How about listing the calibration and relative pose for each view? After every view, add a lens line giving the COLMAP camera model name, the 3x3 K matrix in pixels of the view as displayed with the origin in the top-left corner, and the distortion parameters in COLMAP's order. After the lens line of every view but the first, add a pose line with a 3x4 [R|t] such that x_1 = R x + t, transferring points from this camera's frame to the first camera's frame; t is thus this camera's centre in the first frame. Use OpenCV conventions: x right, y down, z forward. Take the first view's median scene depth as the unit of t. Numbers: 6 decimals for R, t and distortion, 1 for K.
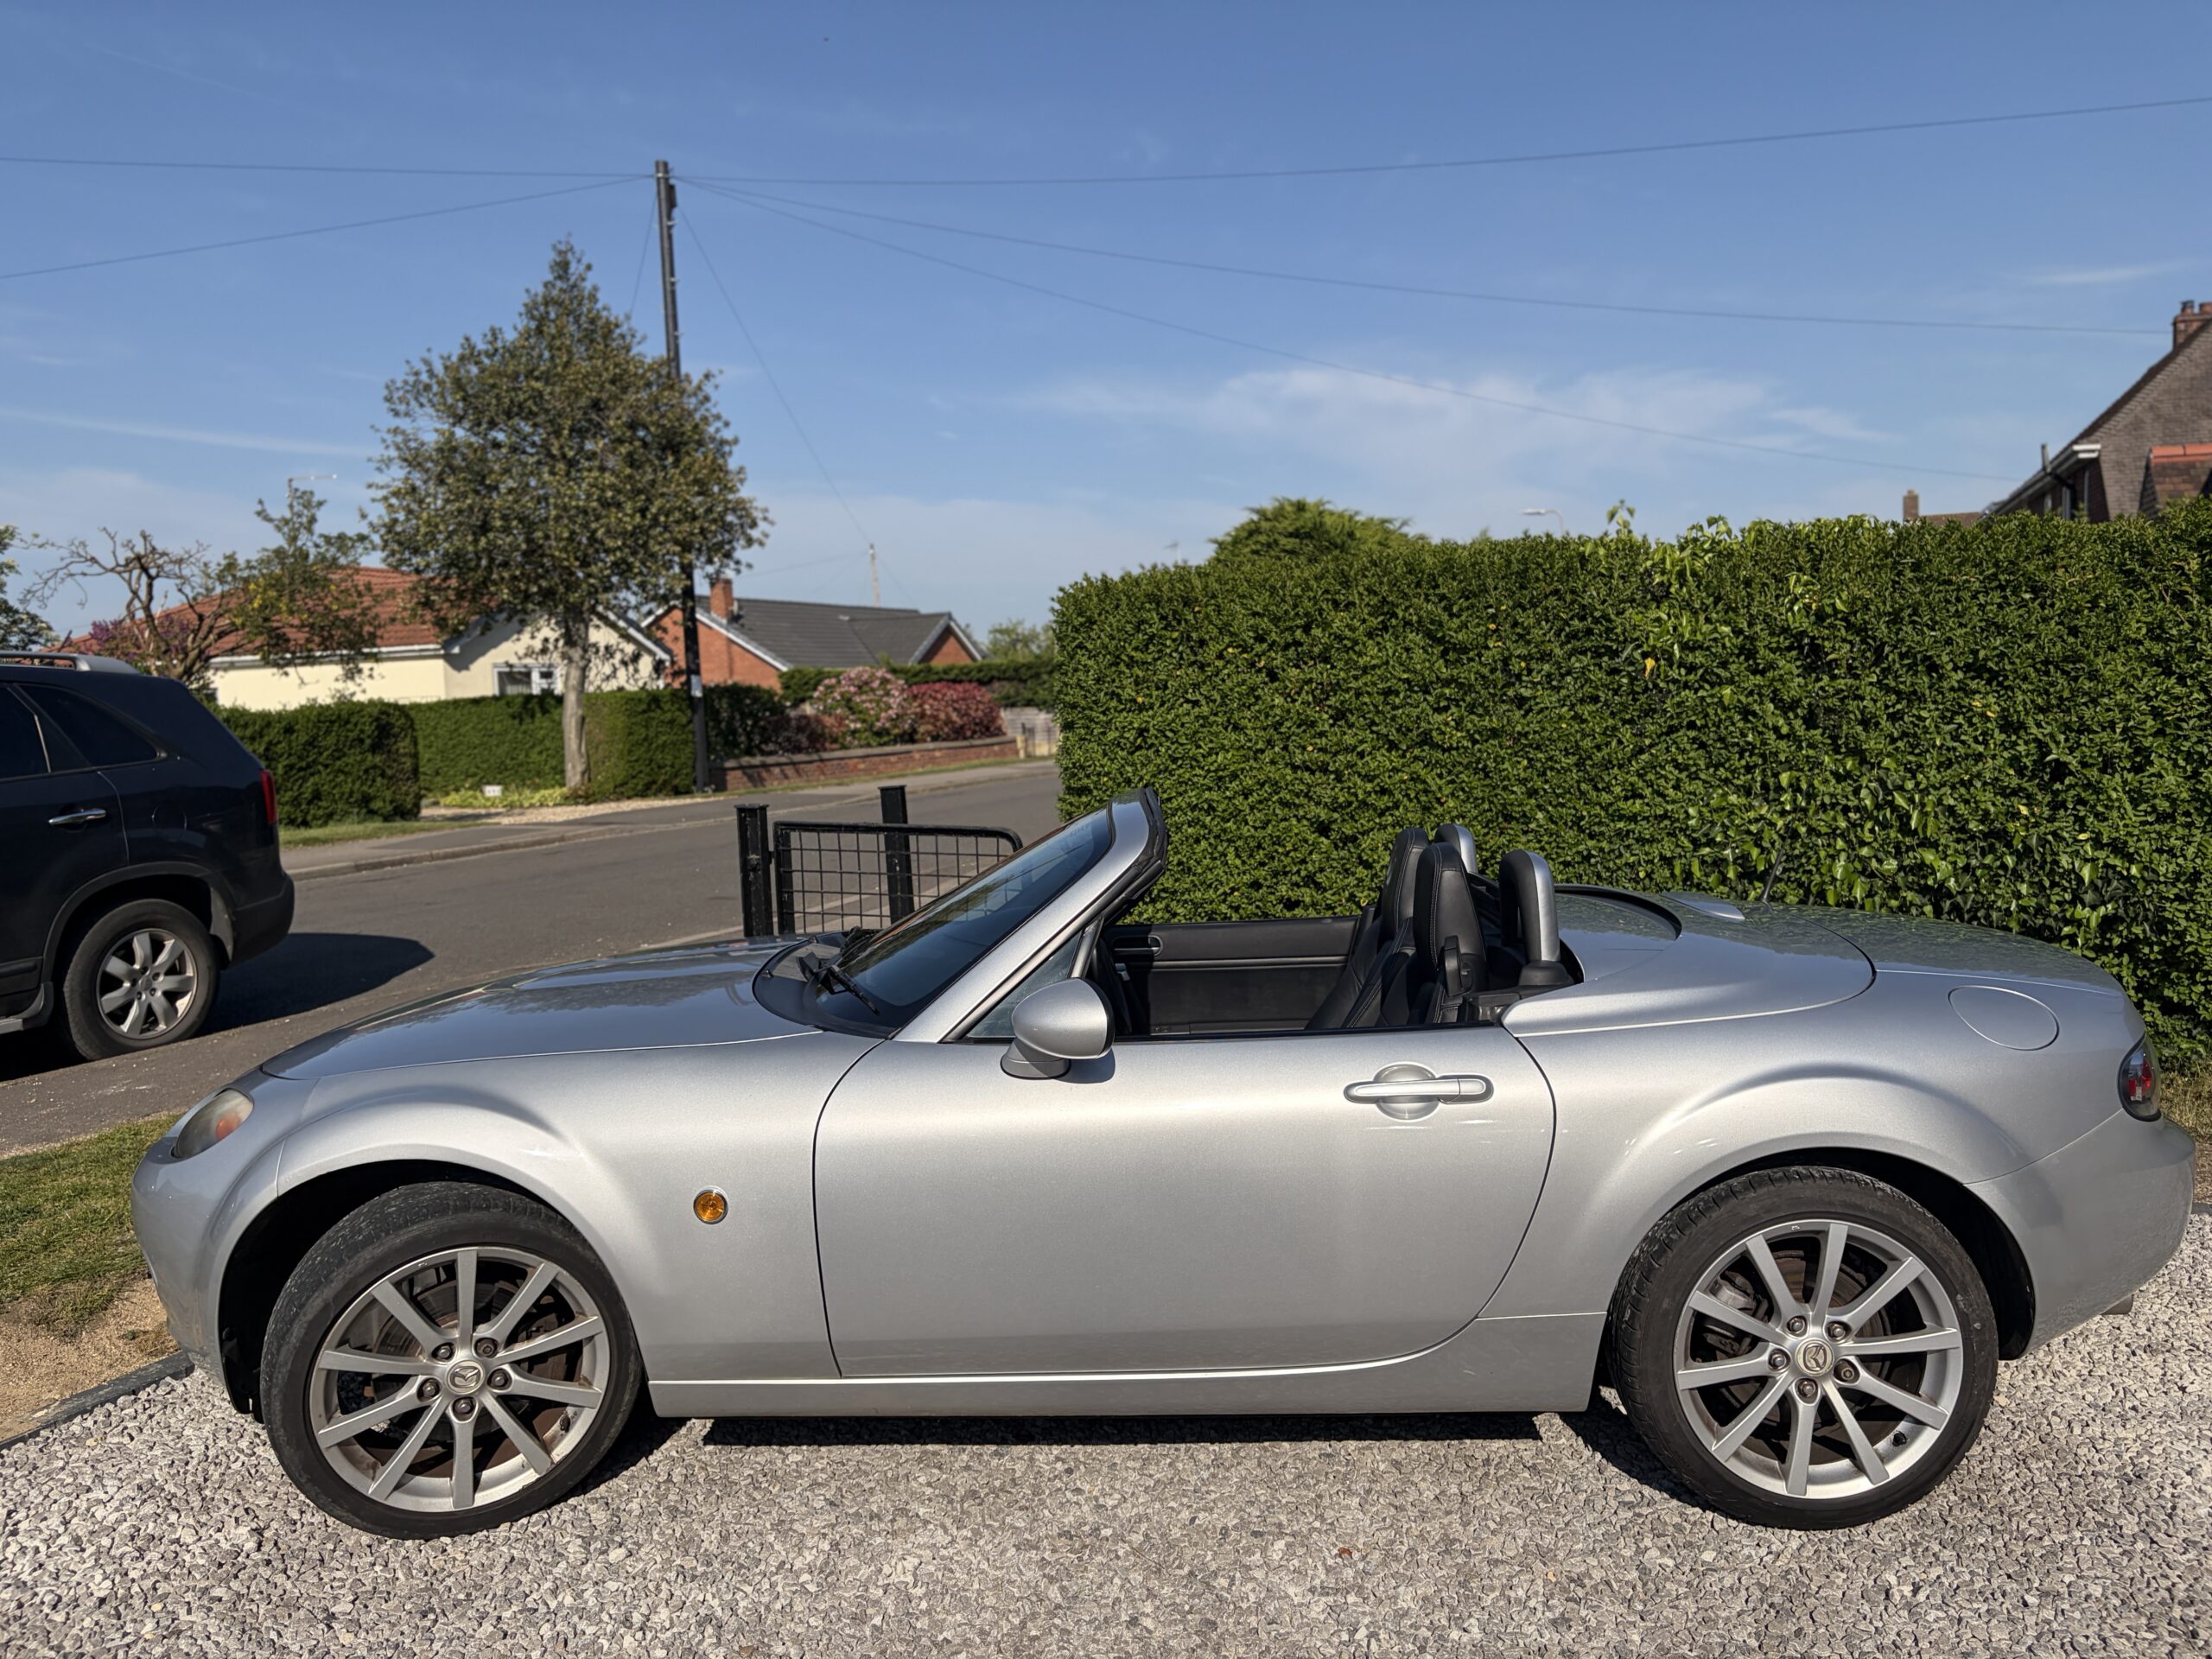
lens RADIAL K [[1627.4, 0, 1093.6], [0, 1627.4, 844.3], [0, 0, 1]] dist [0.075141, -0.076484]
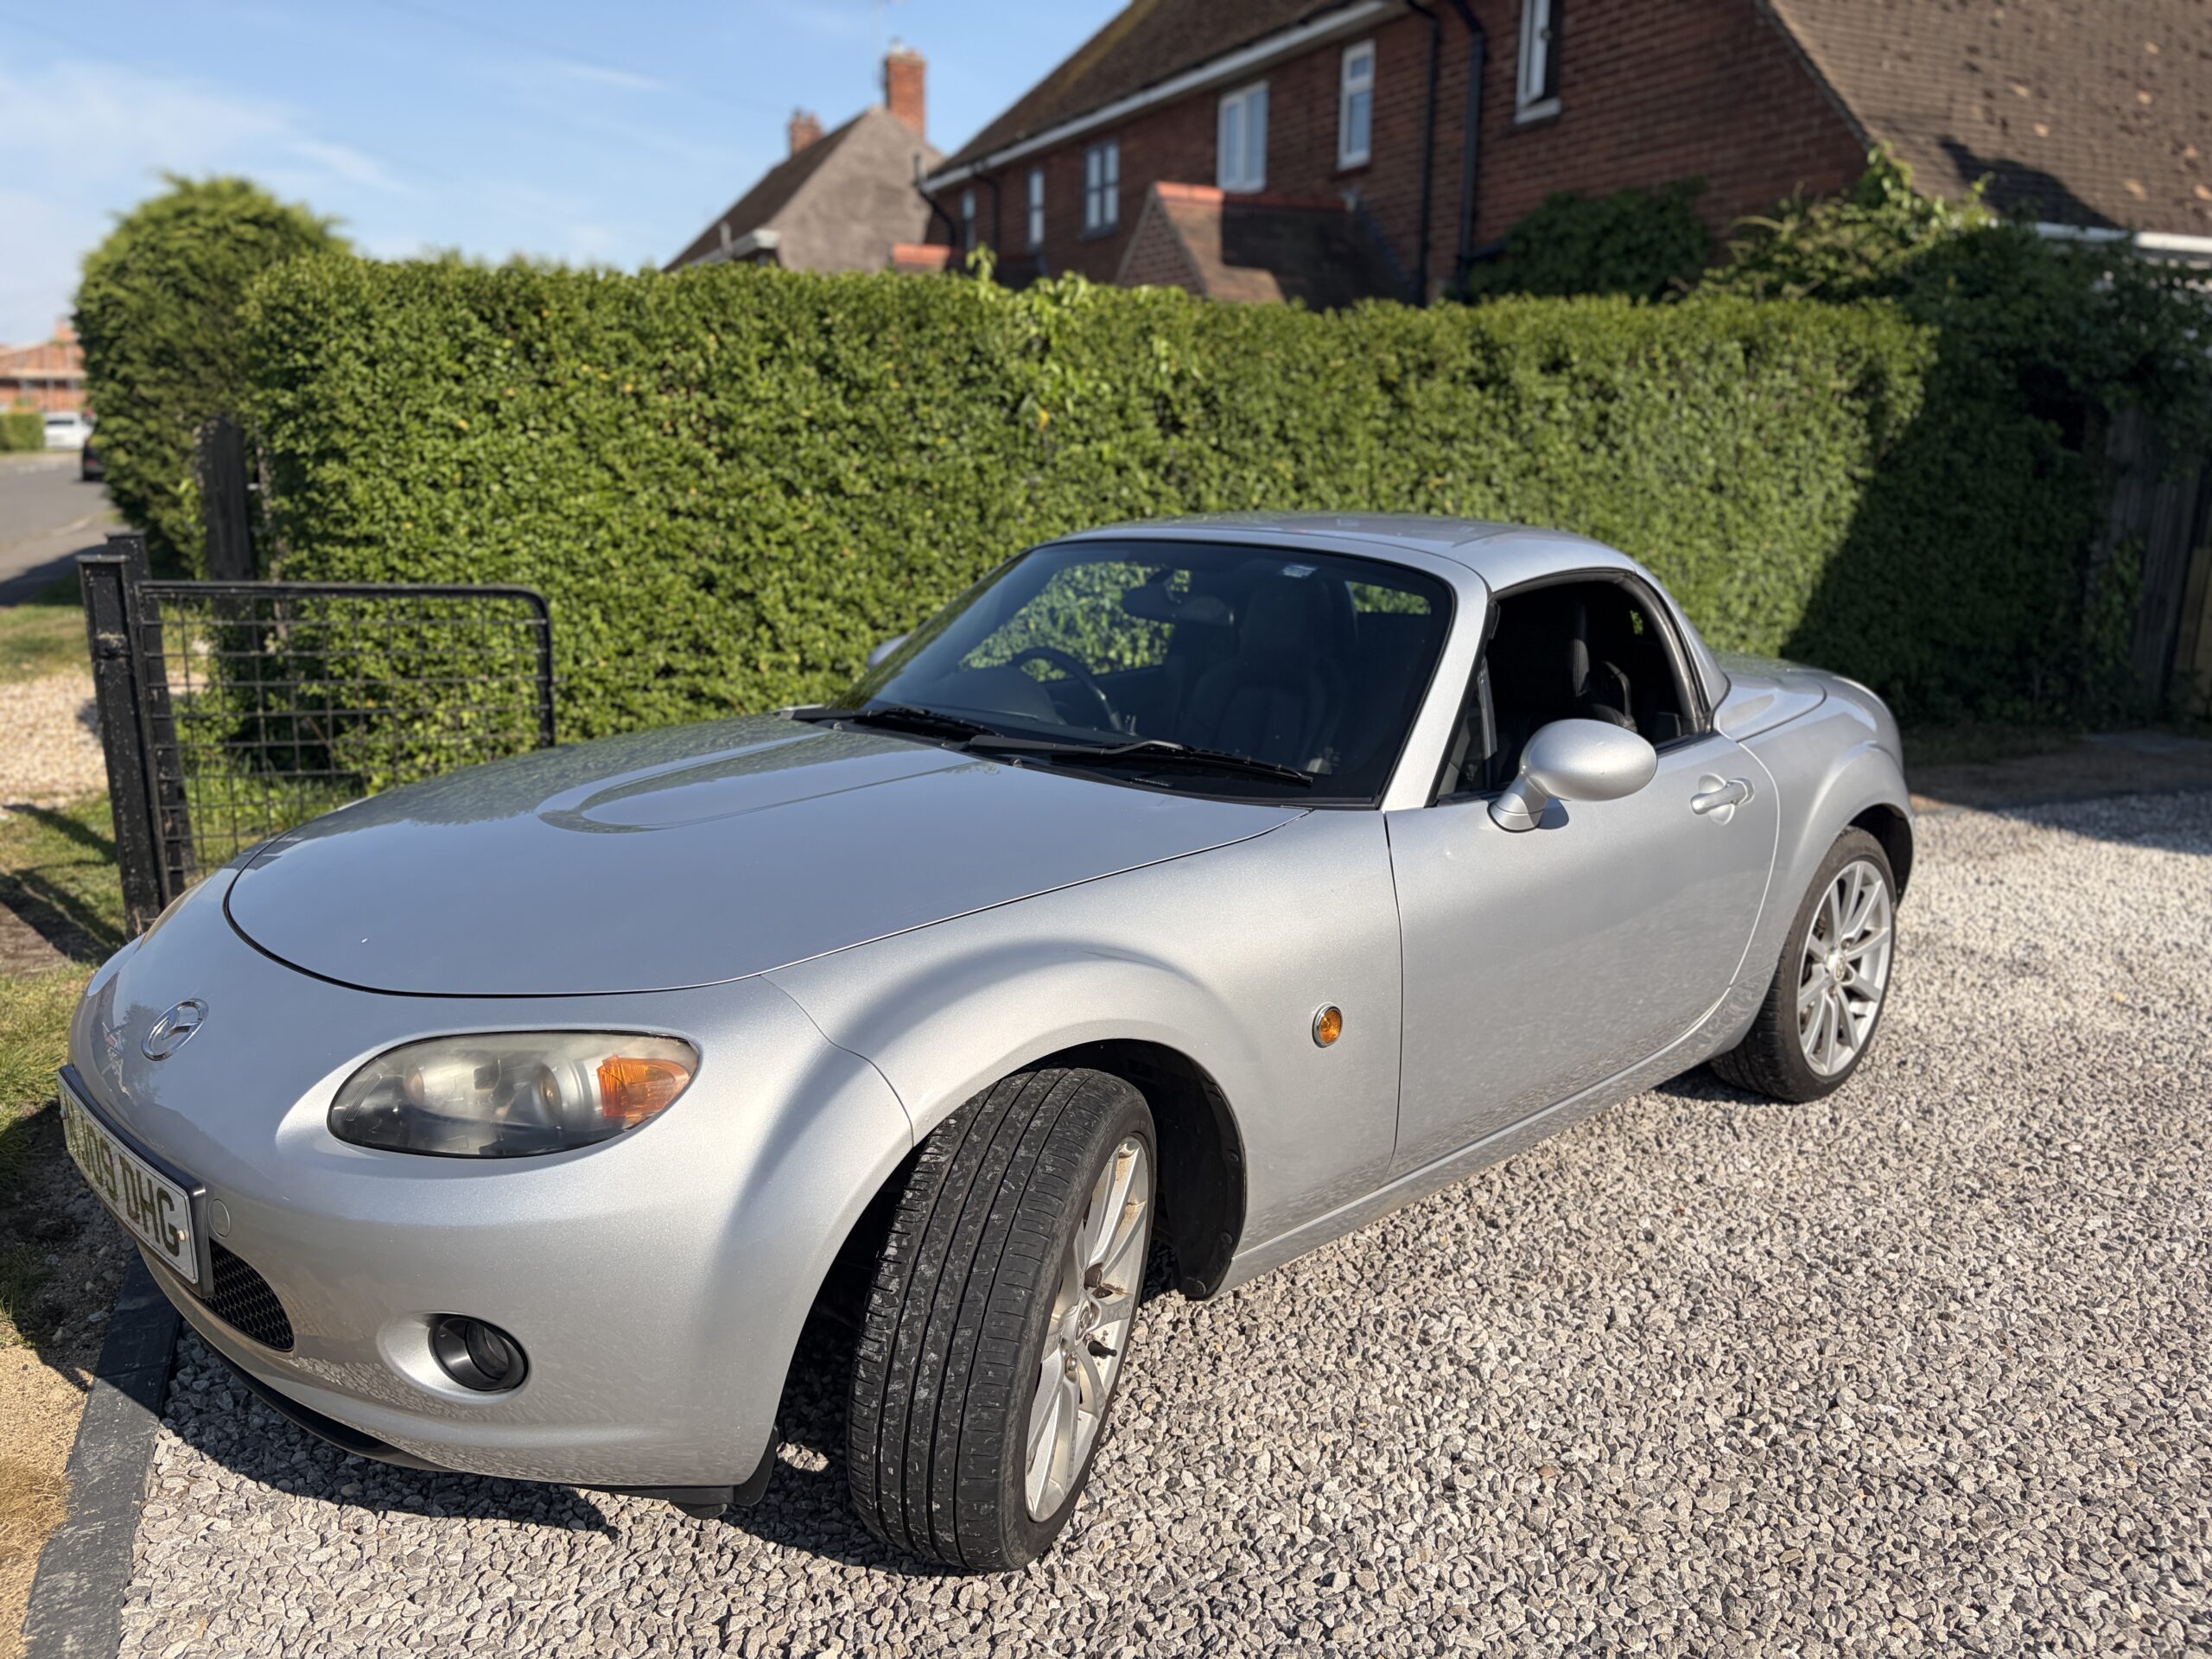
lens RADIAL K [[1663.7, 0, 1106.1], [0, 1663.7, 832.3], [0, 0, 1]] dist [0.000957, -0.001713]
pose [[0.698575, -0.119832, 0.705431, -0.376649], [0.025821, 0.989457, 0.142509, 0.000683], [-0.715071, -0.081338, 0.694304, 0.213160]]
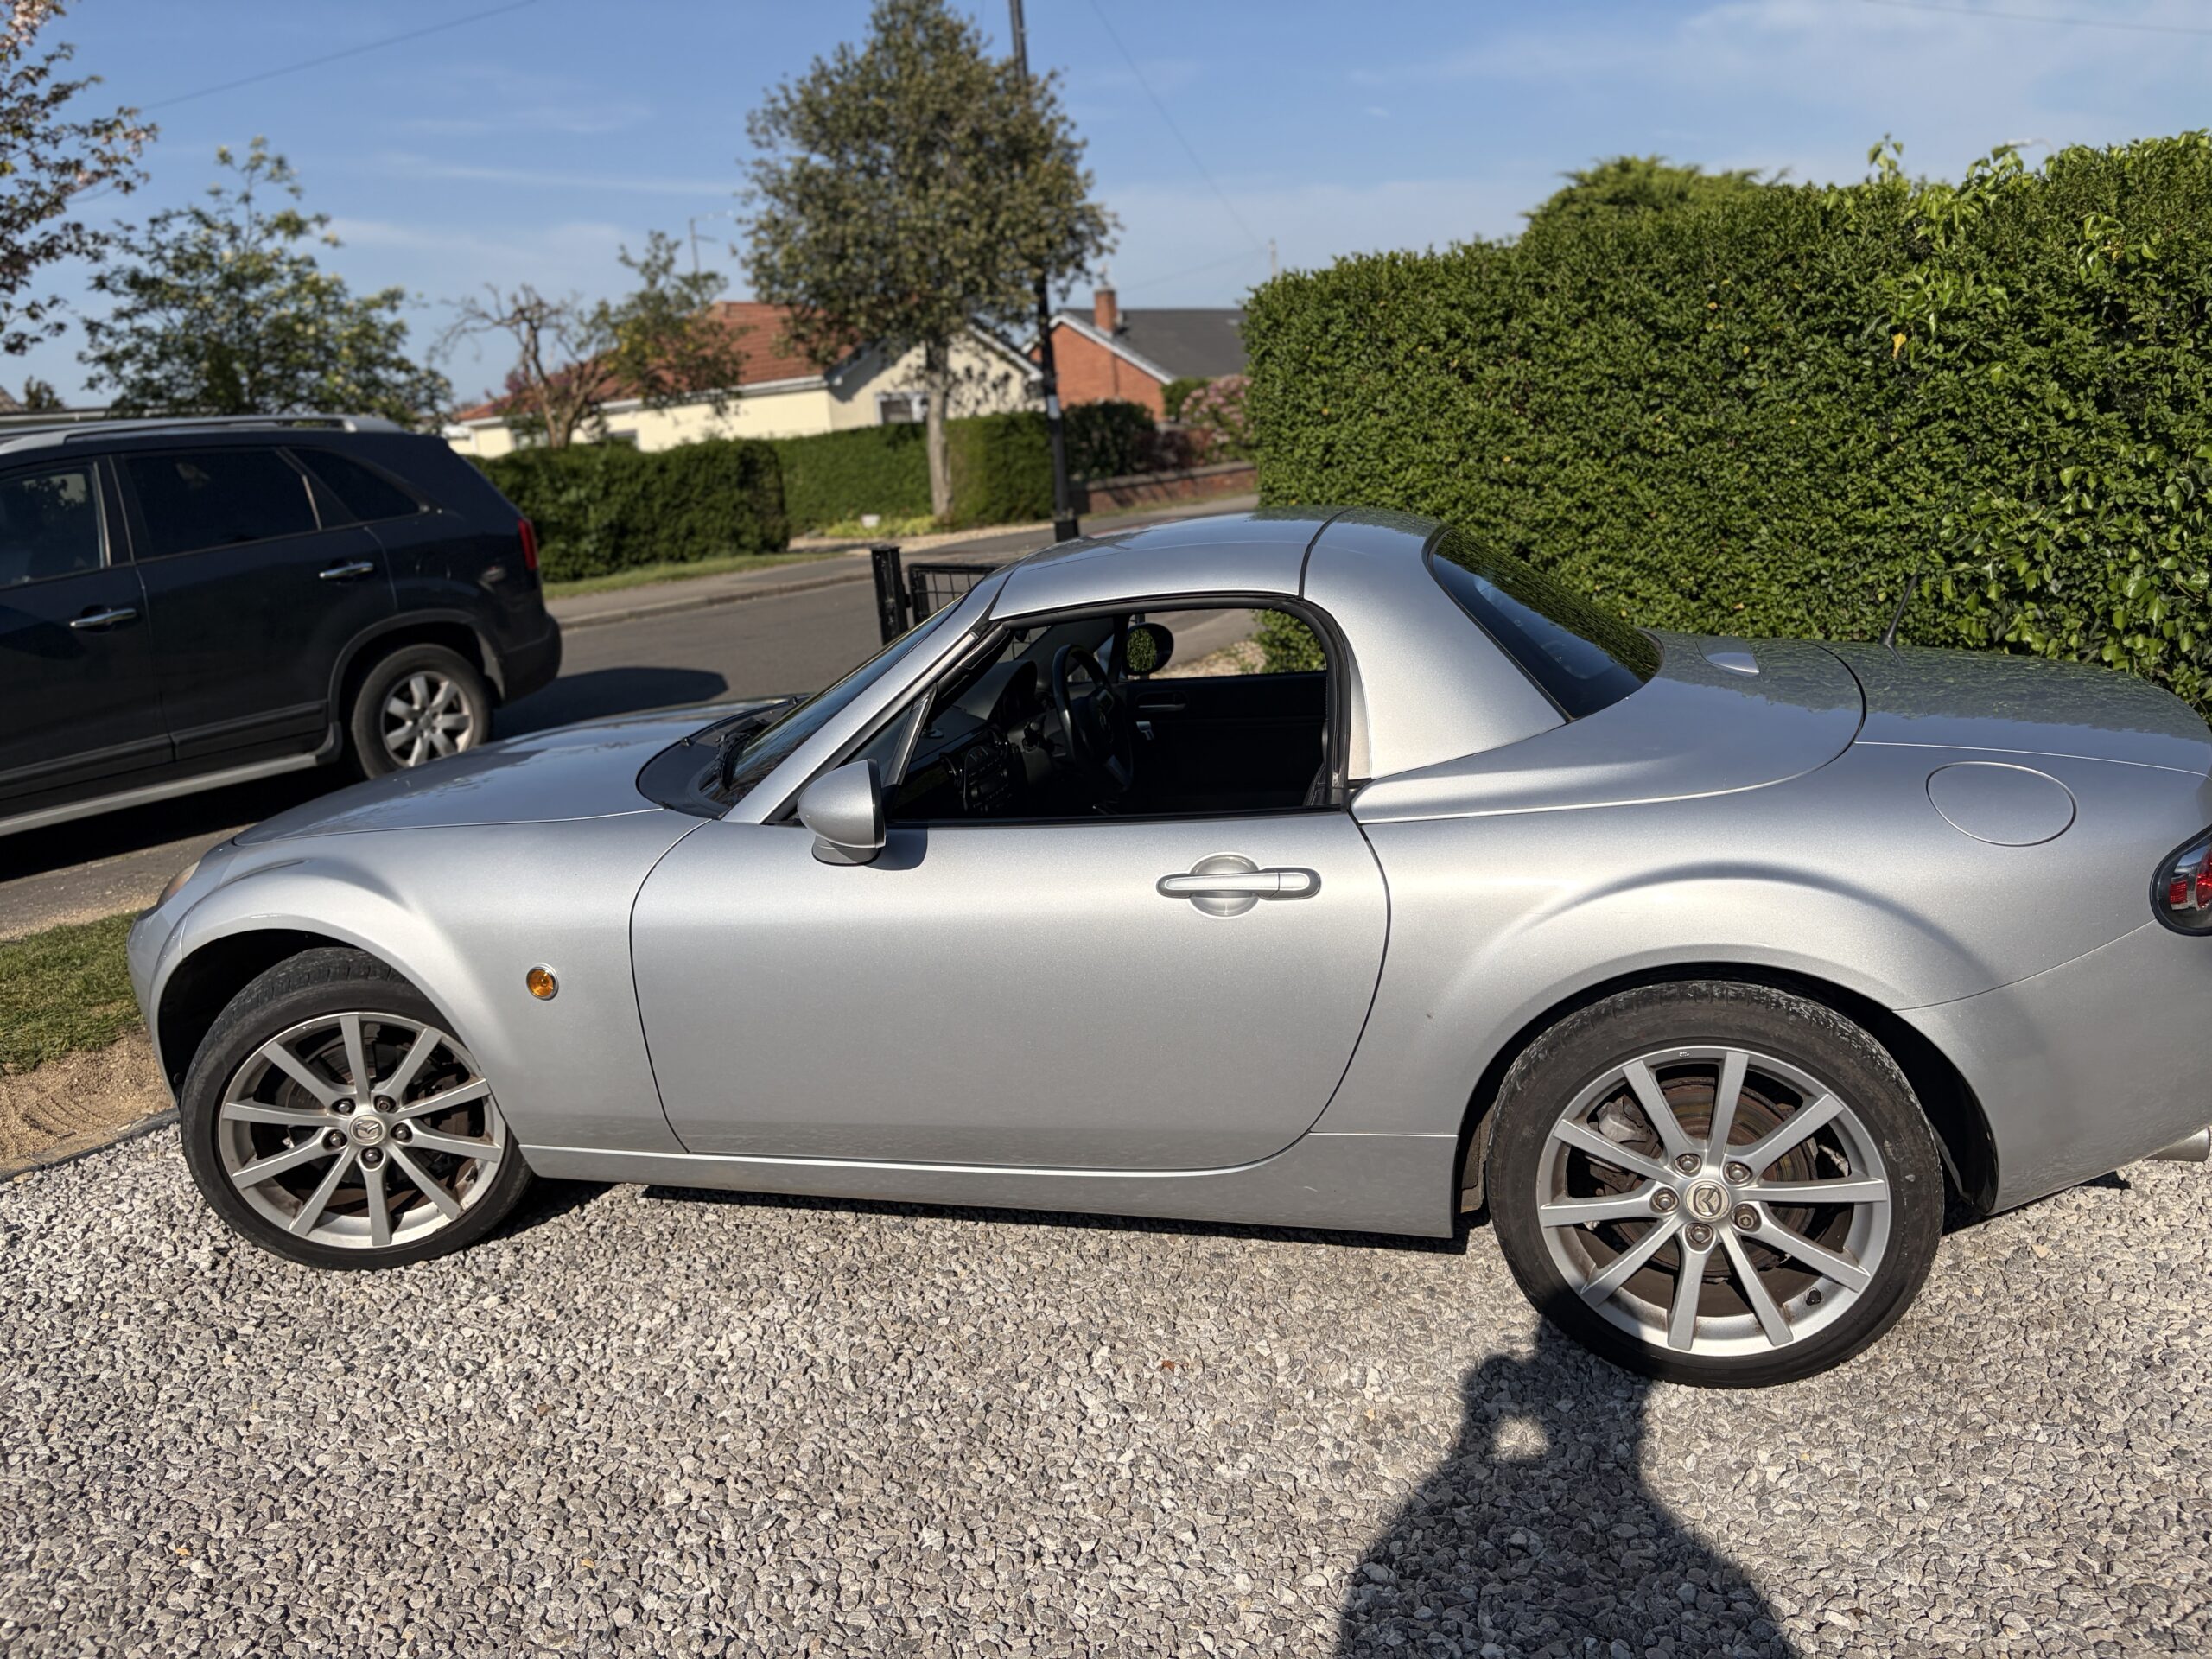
lens RADIAL K [[1635.9, 0, 1102.0], [0, 1635.9, 834.5], [0, 0, 1]] dist [0.028970, -0.028180]
pose [[0.970680, 0.013854, -0.239974, 0.140441], [0.026187, 0.986300, 0.162868, -0.009028], [0.238943, -0.164377, 0.957020, 0.061441]]
